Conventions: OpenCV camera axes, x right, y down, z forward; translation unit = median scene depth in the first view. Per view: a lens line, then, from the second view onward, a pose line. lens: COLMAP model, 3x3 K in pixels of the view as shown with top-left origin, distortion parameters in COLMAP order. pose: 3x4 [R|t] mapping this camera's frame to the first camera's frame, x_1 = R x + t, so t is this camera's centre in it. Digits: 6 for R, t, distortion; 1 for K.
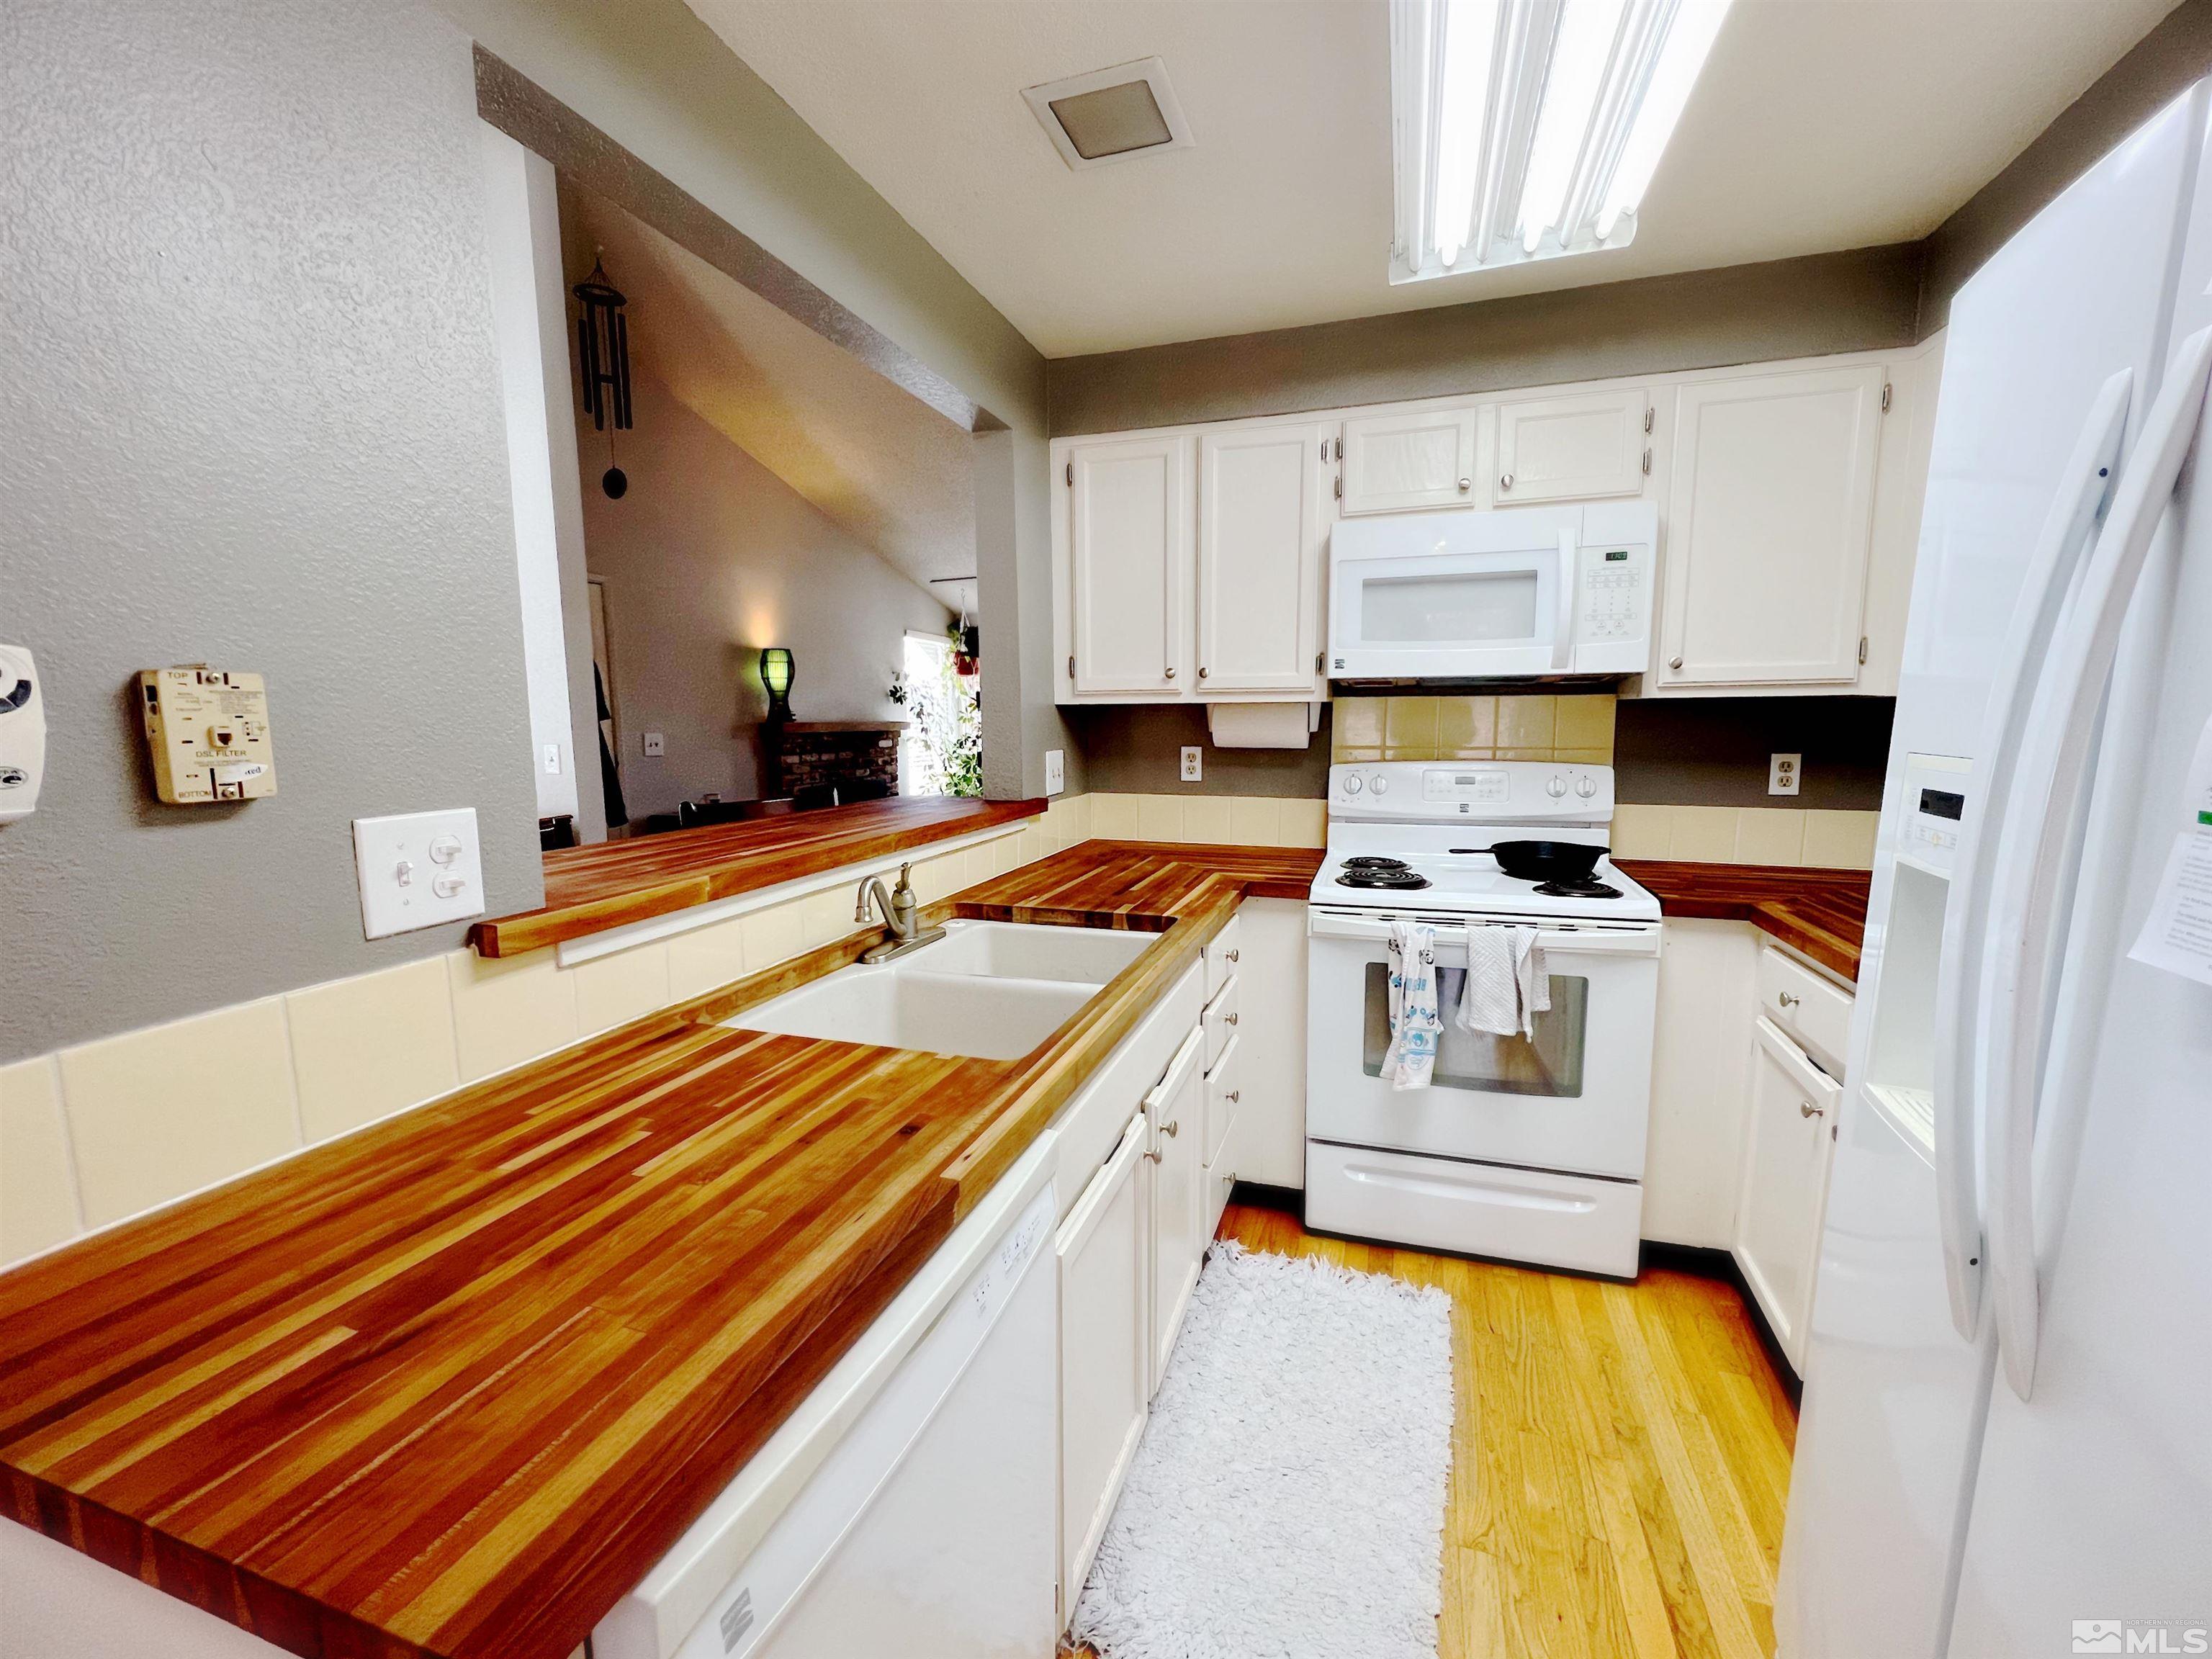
lens RADIAL K [[905.2, 0, 1112.1], [0, 905.2, 836.3], [0, 0, 1]] dist [-0.000513, -0.000151]
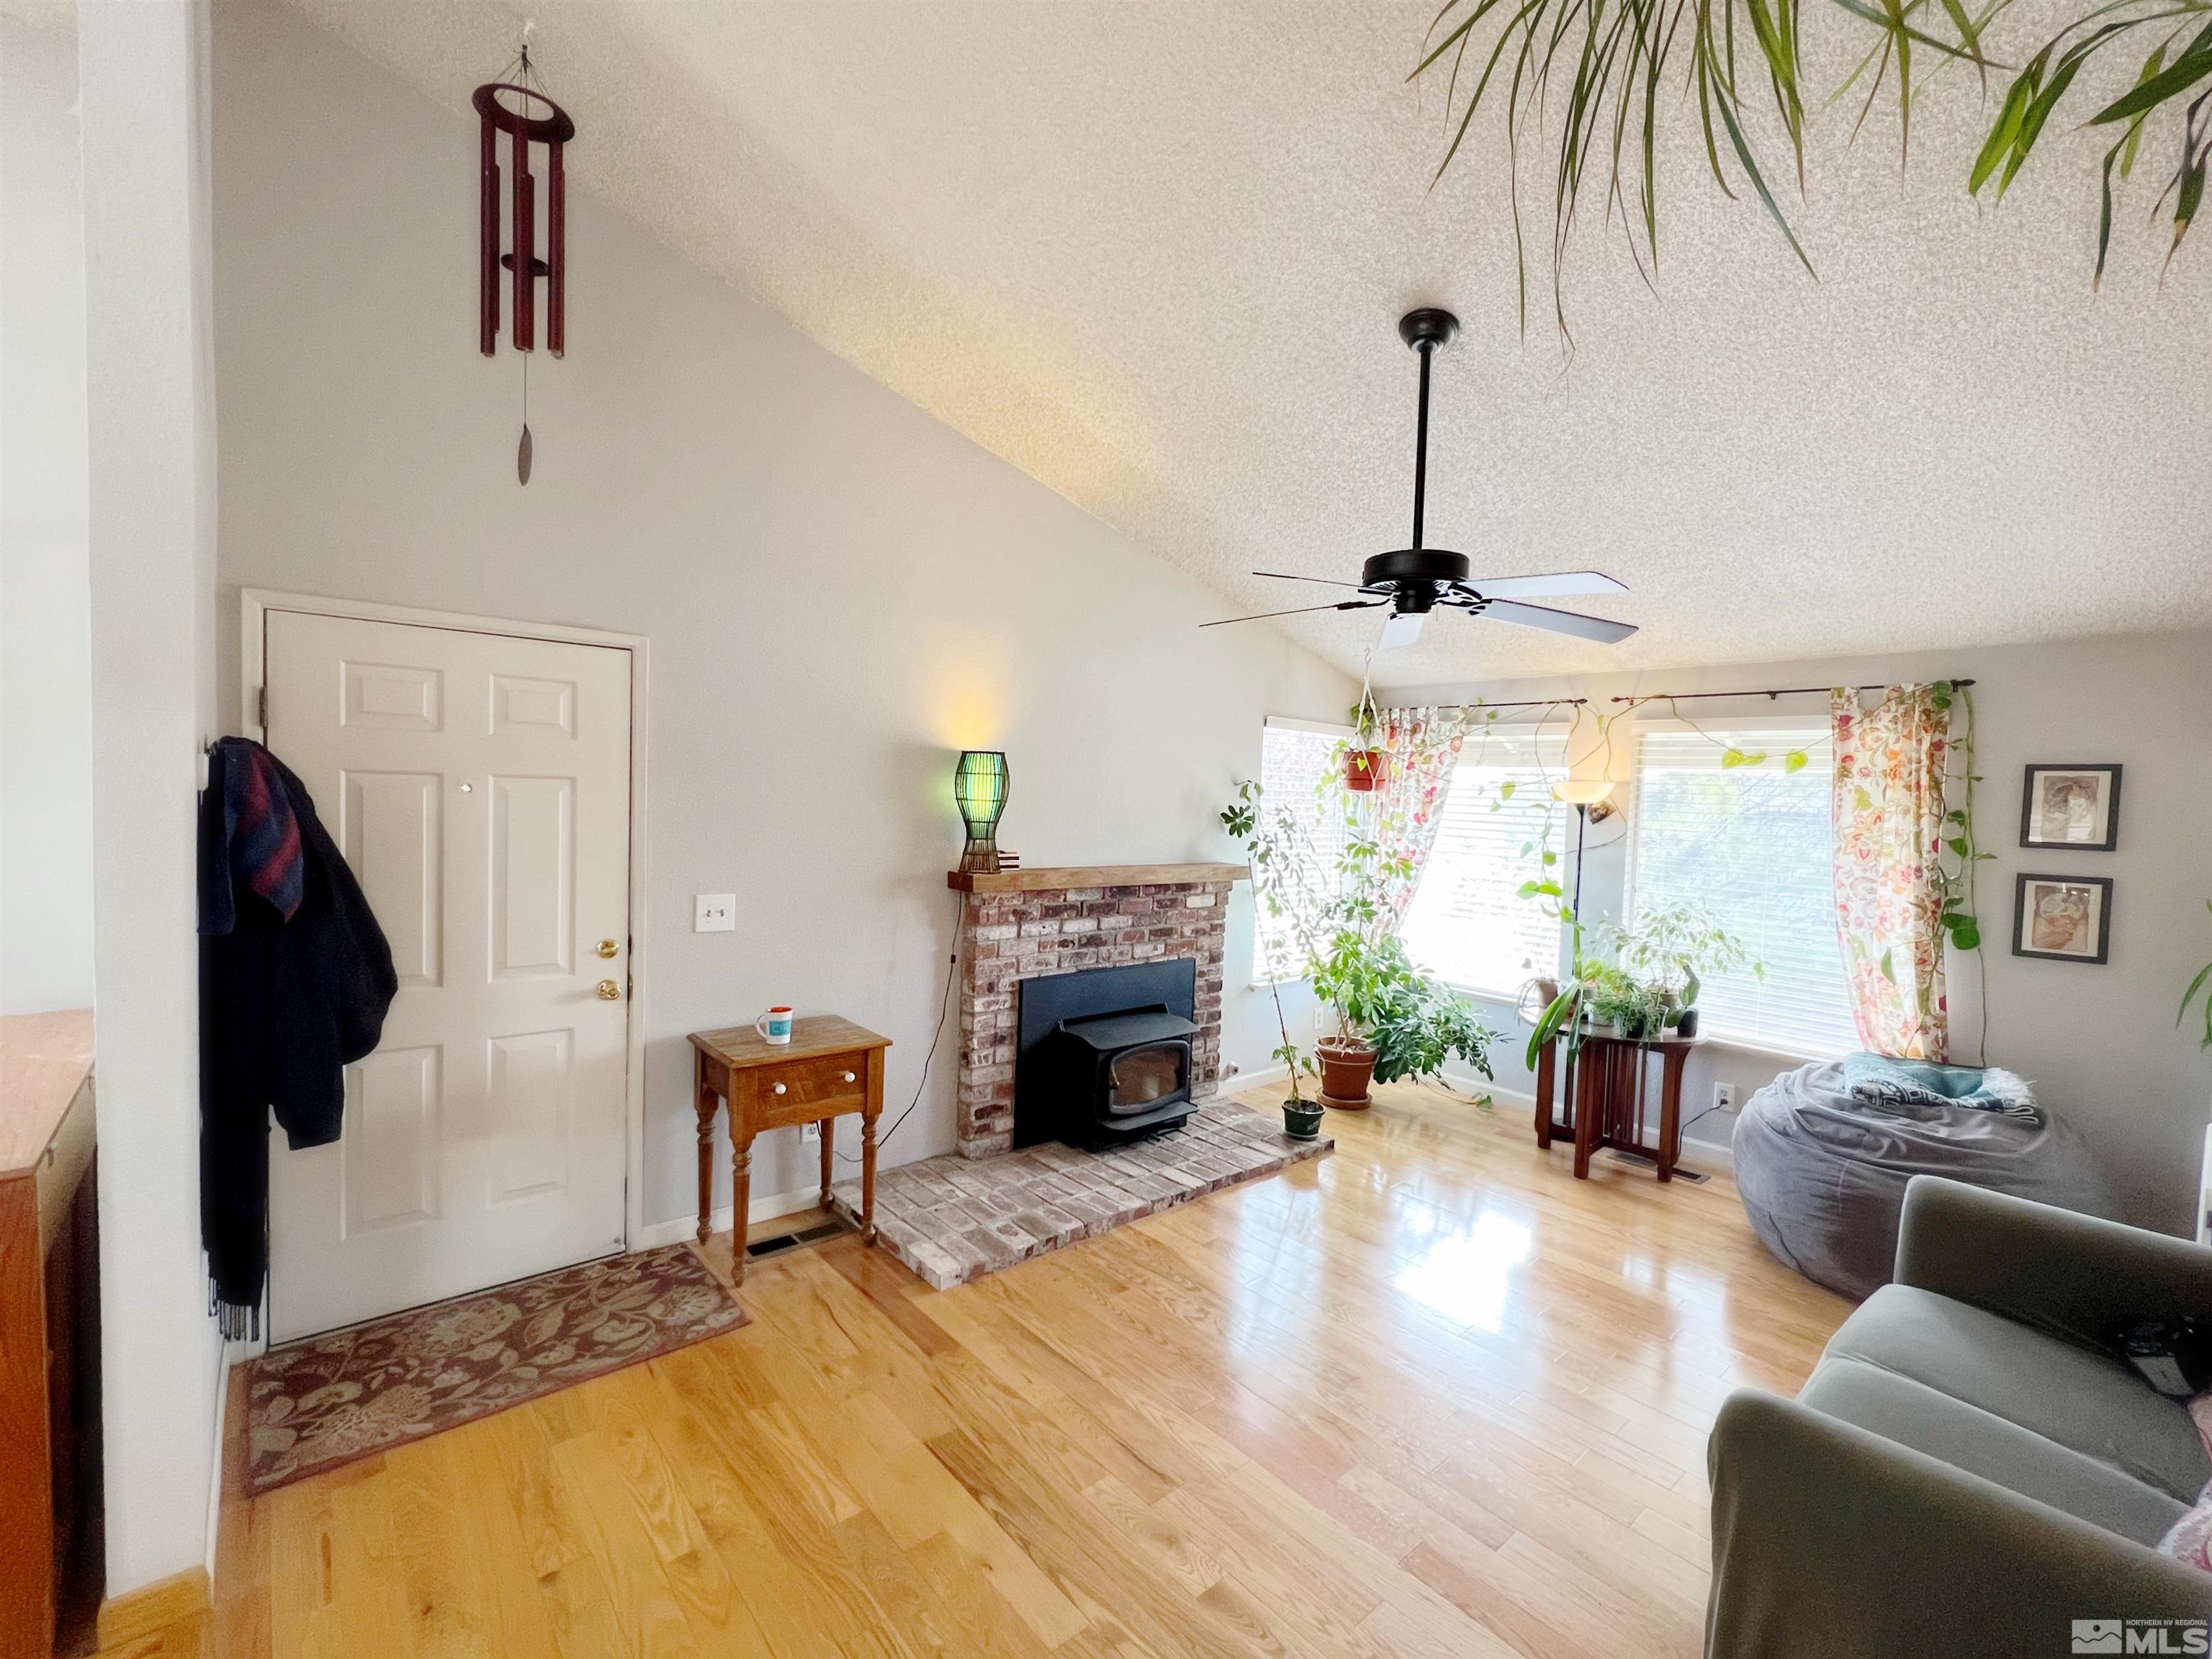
lens RADIAL K [[966.7, 0, 1106.0], [0, 966.7, 829.5], [0, 0, 1]] dist [0.000319, -0.005350]
pose [[0.854982, 0.057359, -0.515476, 0.084308], [-0.108202, 0.991724, -0.069114, -0.333583], [0.507246, 0.114866, 0.854112, 1.392976]]
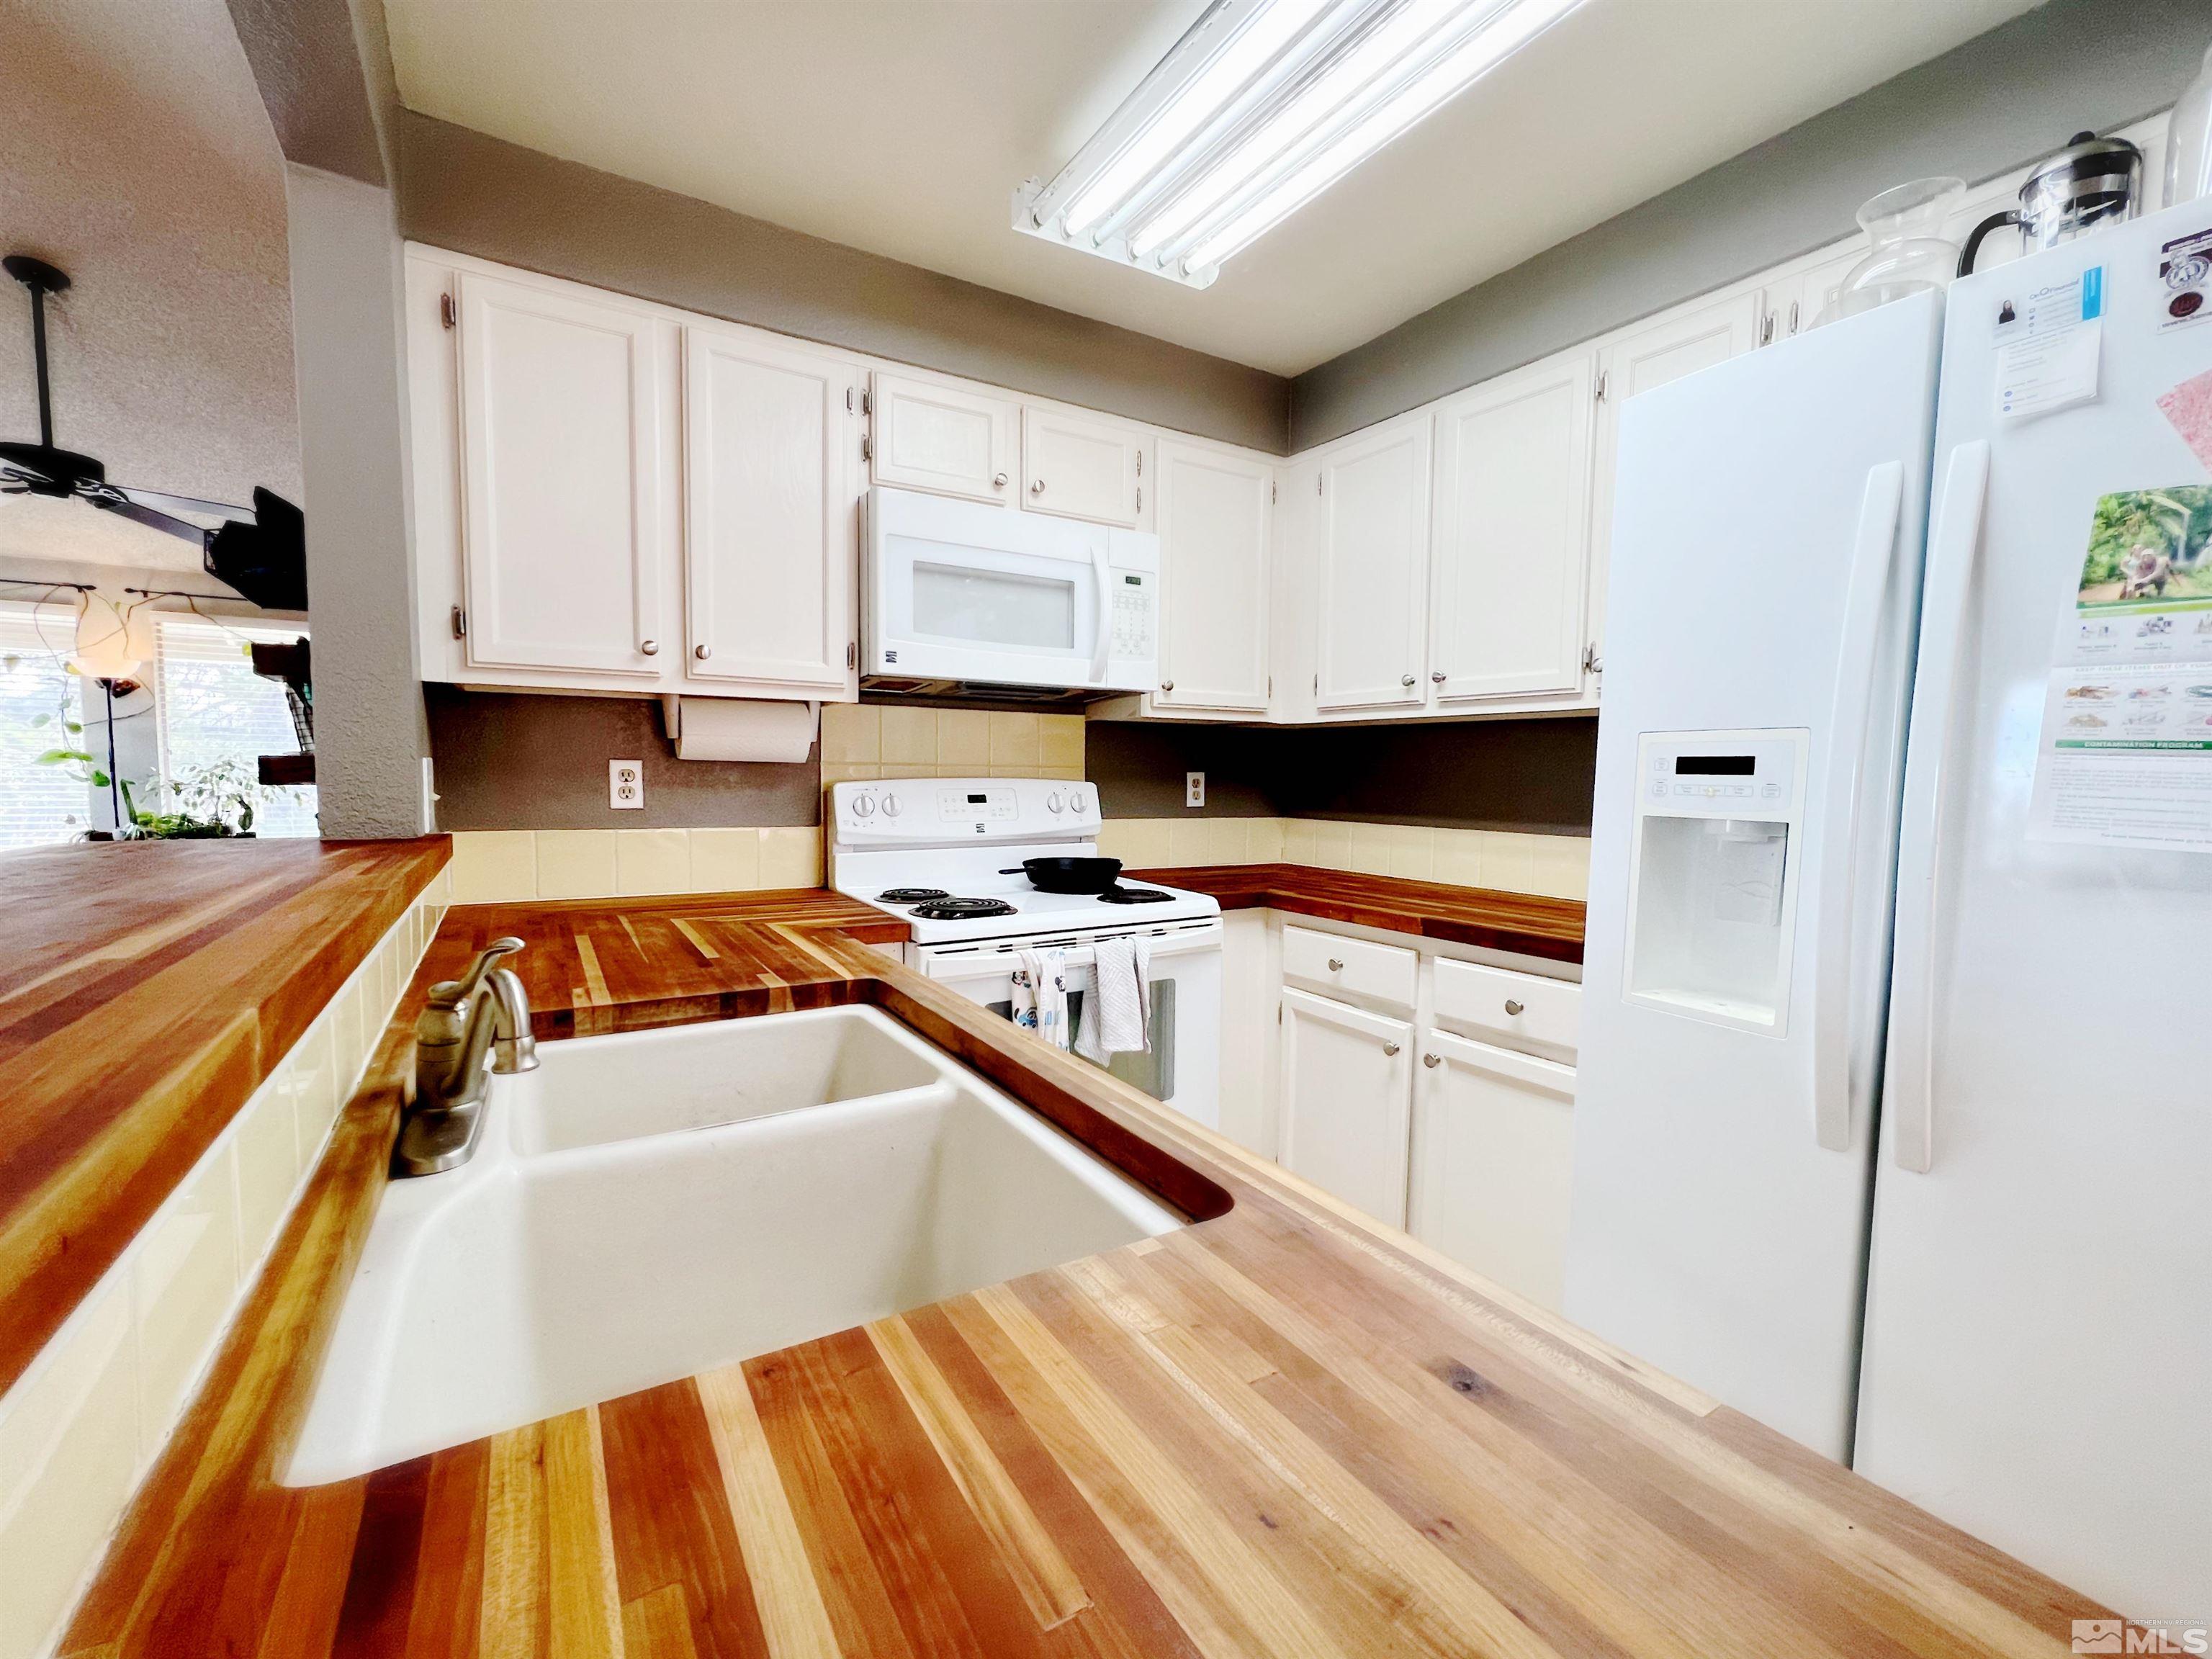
lens RADIAL K [[934.4, 0, 1101.2], [0, 934.4, 835.4], [0, 0, 1]] dist [-0.000065, -0.000401]
pose [[0.648732, -0.038115, 0.760062, -0.301083], [0.084012, 0.996227, -0.021748, 0.008993], [-0.756366, 0.077963, 0.649487, 0.327939]]
